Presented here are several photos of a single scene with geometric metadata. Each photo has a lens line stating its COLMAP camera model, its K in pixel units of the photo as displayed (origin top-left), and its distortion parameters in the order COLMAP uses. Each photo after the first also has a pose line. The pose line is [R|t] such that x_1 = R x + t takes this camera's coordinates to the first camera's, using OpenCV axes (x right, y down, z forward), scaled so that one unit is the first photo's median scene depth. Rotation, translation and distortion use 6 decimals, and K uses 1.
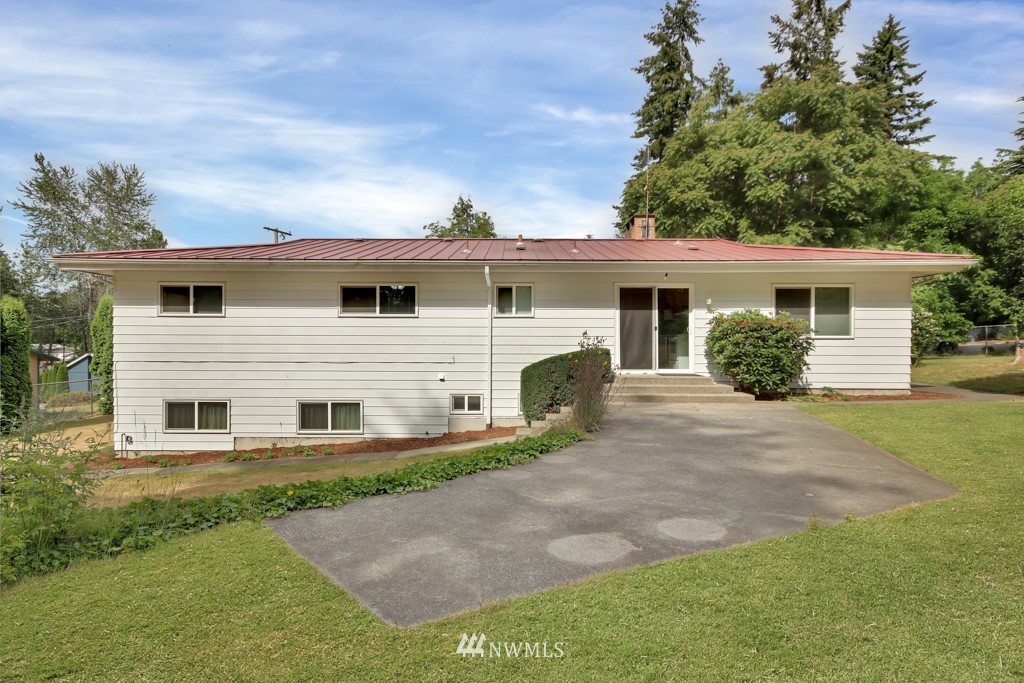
lens RADIAL K [[586.6, 0, 513.6], [0, 586.6, 346.5], [0, 0, 1]] dist [0.006027, 0.002306]
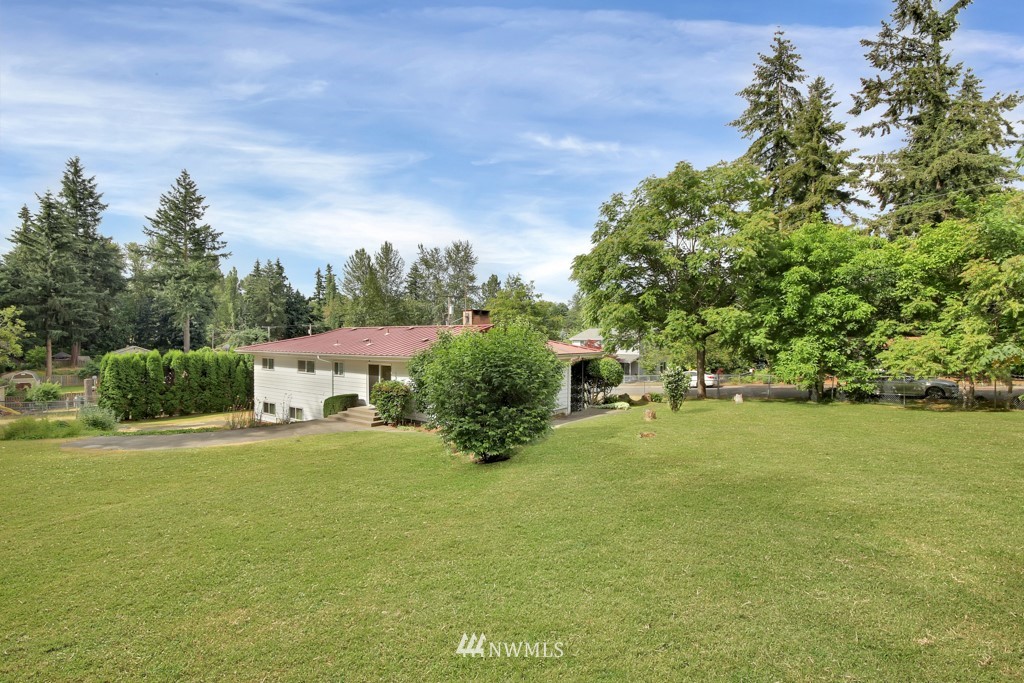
lens RADIAL K [[509.6, 0, 512.0], [0, 509.6, 341.5], [0, 0, 1]] dist [-0.000533, -0.001868]
pose [[0.774684, 0.006973, -0.632310, 0.874075], [-0.003384, 0.999971, 0.006882, -0.099714], [0.632339, -0.003192, 0.774685, -0.039784]]
